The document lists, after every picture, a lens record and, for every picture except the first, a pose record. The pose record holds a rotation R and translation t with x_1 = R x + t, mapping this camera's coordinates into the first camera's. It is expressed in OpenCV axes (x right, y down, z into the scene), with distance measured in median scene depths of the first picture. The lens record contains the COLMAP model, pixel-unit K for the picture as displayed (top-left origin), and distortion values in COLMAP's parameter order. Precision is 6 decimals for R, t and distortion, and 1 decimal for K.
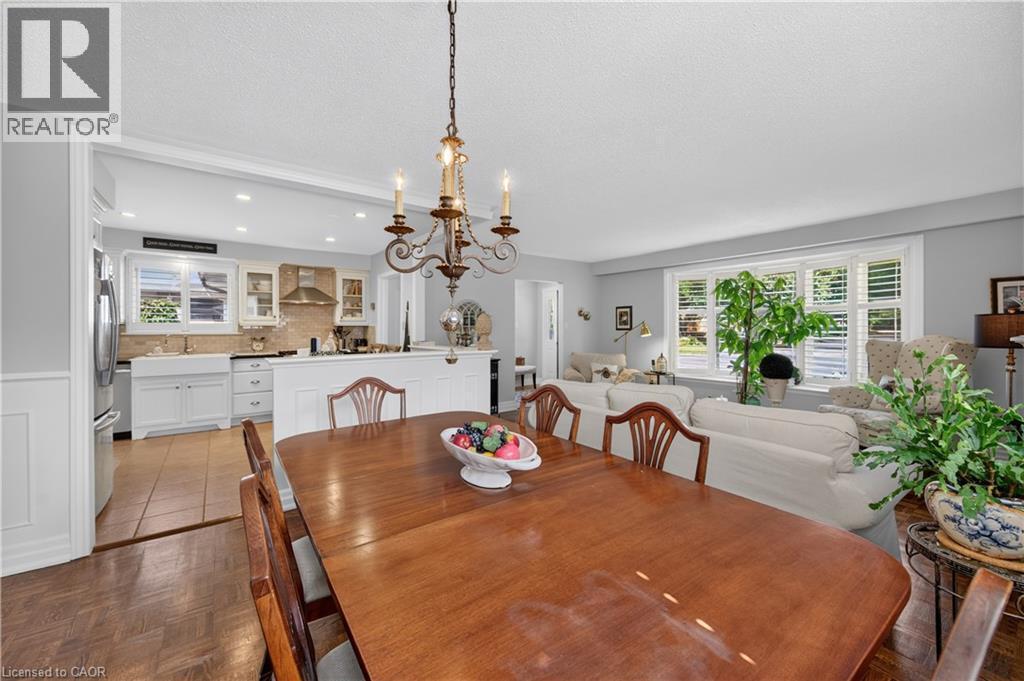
lens RADIAL K [[407.4, 0, 498.4], [0, 407.4, 330.4], [0, 0, 1]] dist [0.000047, -0.000040]
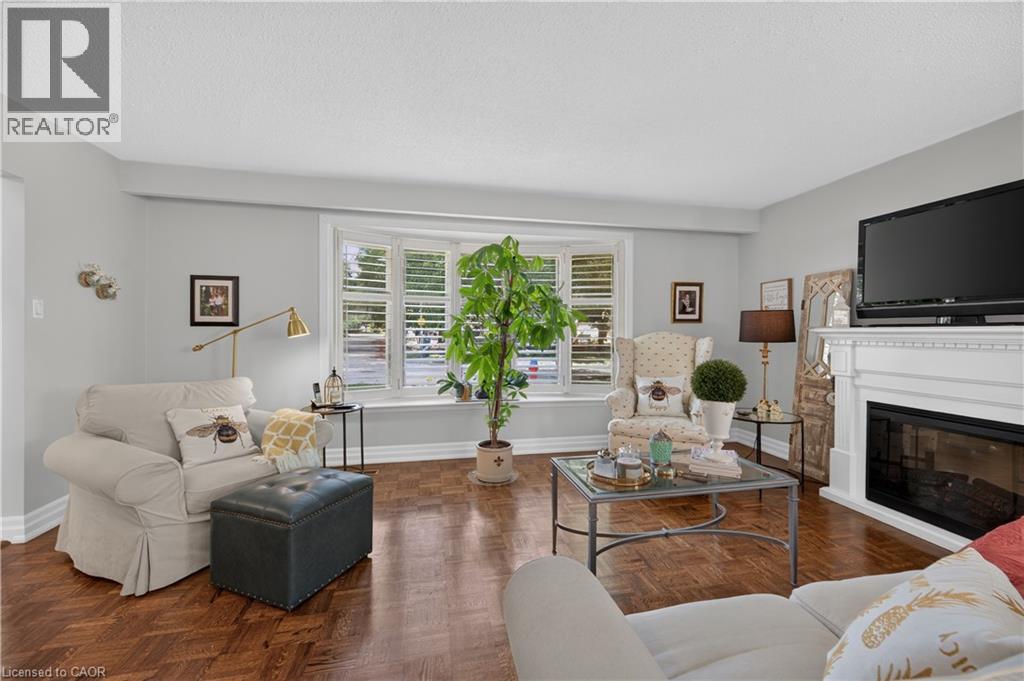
lens RADIAL K [[397.7, 0, 516.1], [0, 397.7, 332.5], [0, 0, 1]] dist [0.001942, 0.000155]
pose [[0.368704, 0.007519, 0.929516, 0.005475], [-0.001261, 0.999970, -0.007589, 0.012911], [-0.929546, 0.001626, 0.368703, 0.611257]]
